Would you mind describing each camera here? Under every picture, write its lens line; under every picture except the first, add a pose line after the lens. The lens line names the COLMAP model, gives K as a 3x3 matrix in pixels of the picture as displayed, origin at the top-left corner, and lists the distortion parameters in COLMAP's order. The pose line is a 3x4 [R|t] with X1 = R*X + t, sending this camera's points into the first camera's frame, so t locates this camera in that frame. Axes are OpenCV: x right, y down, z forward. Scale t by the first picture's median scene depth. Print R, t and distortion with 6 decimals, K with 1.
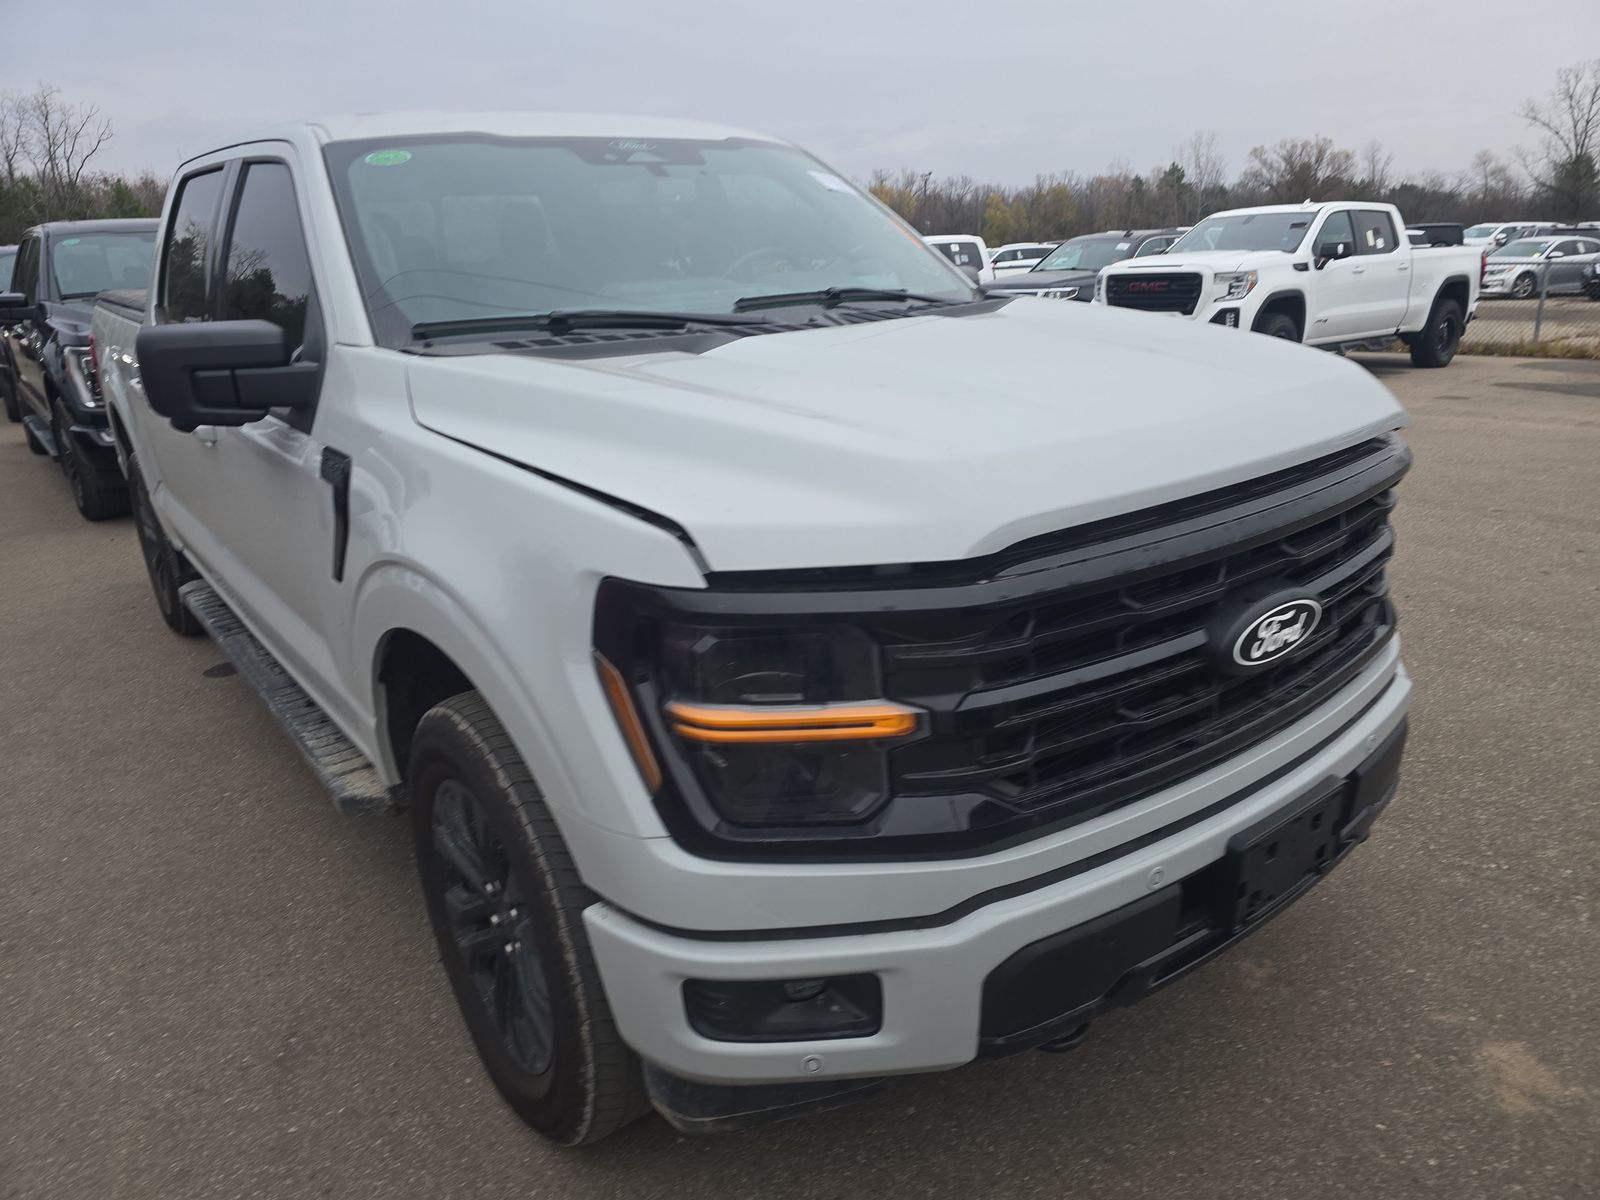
lens RADIAL K [[1084.0, 0, 767.7], [0, 1084.0, 608.7], [0, 0, 1]] dist [0.053629, -0.069385]
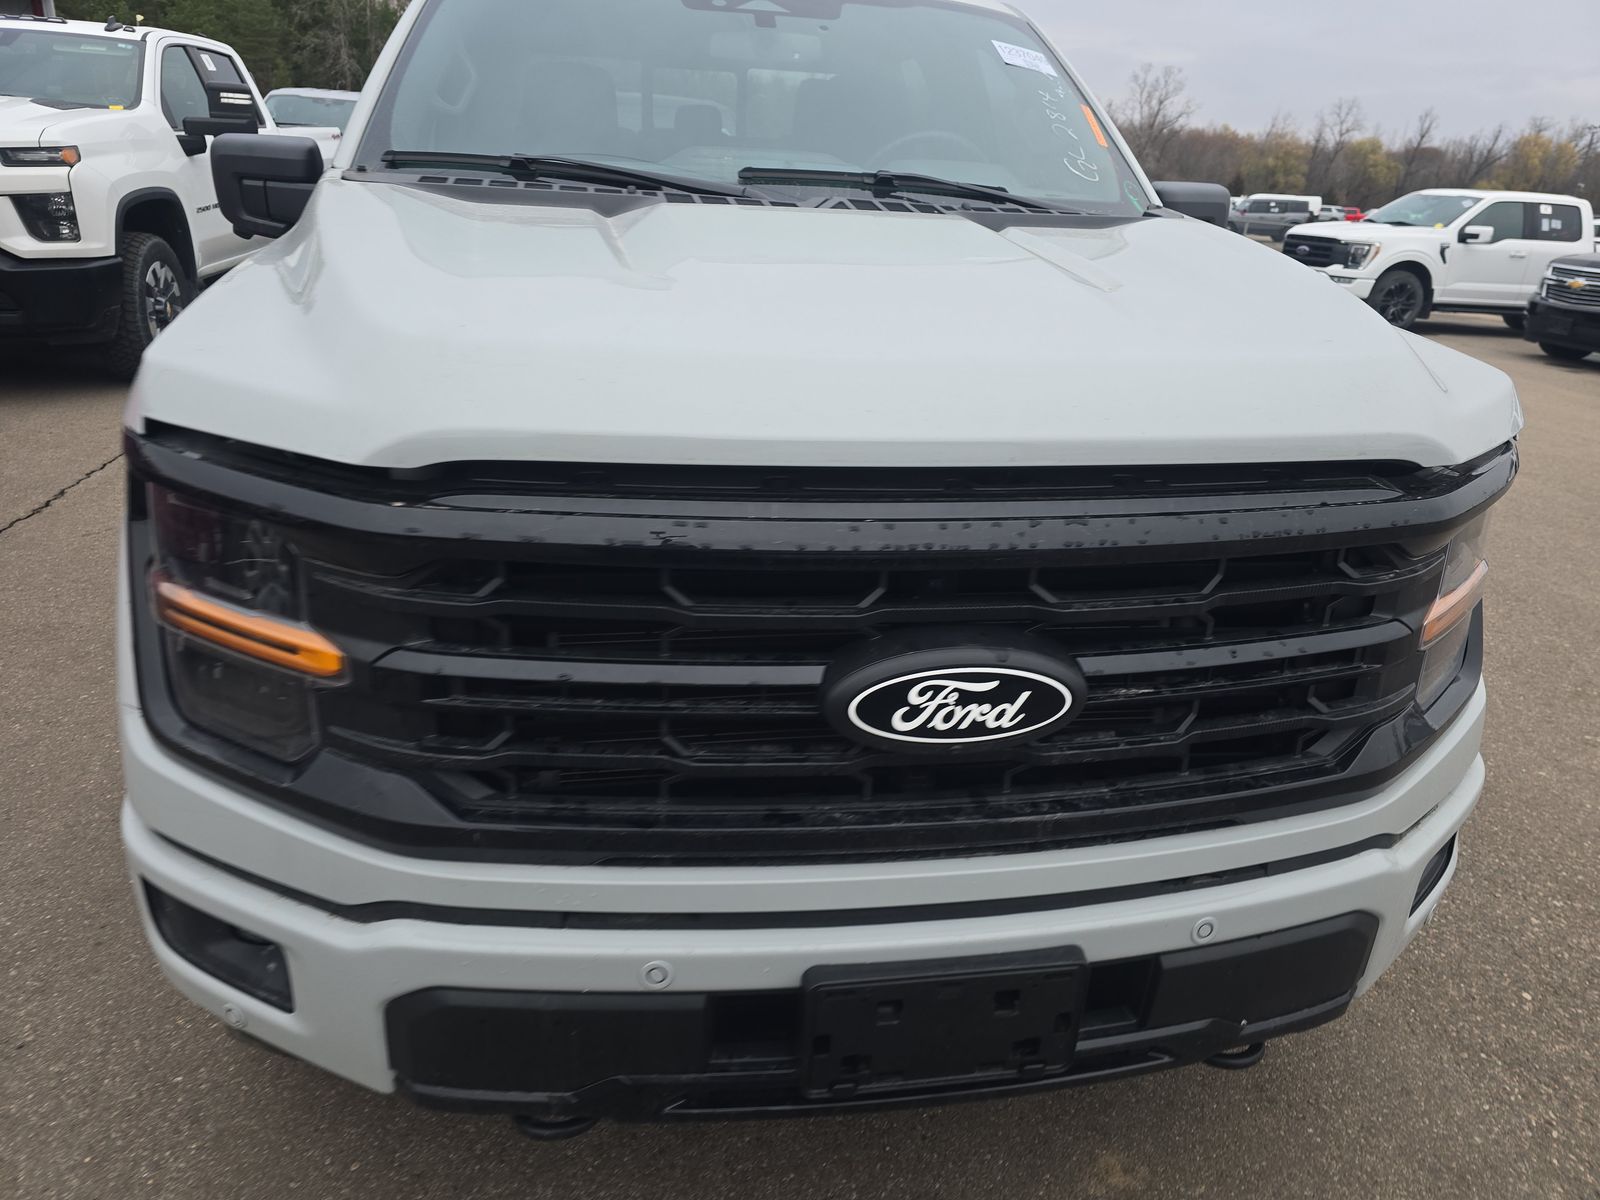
lens RADIAL K [[1062.8, 0, 800.0], [0, 1062.8, 600.0], [0, 0, 1]] dist [0.064725, -0.059405]
pose [[0.879343, 0.259285, -0.399409, 0.614867], [-0.235150, 0.965798, 0.109261, -0.087094], [0.414078, -0.002157, 0.910239, 0.366398]]
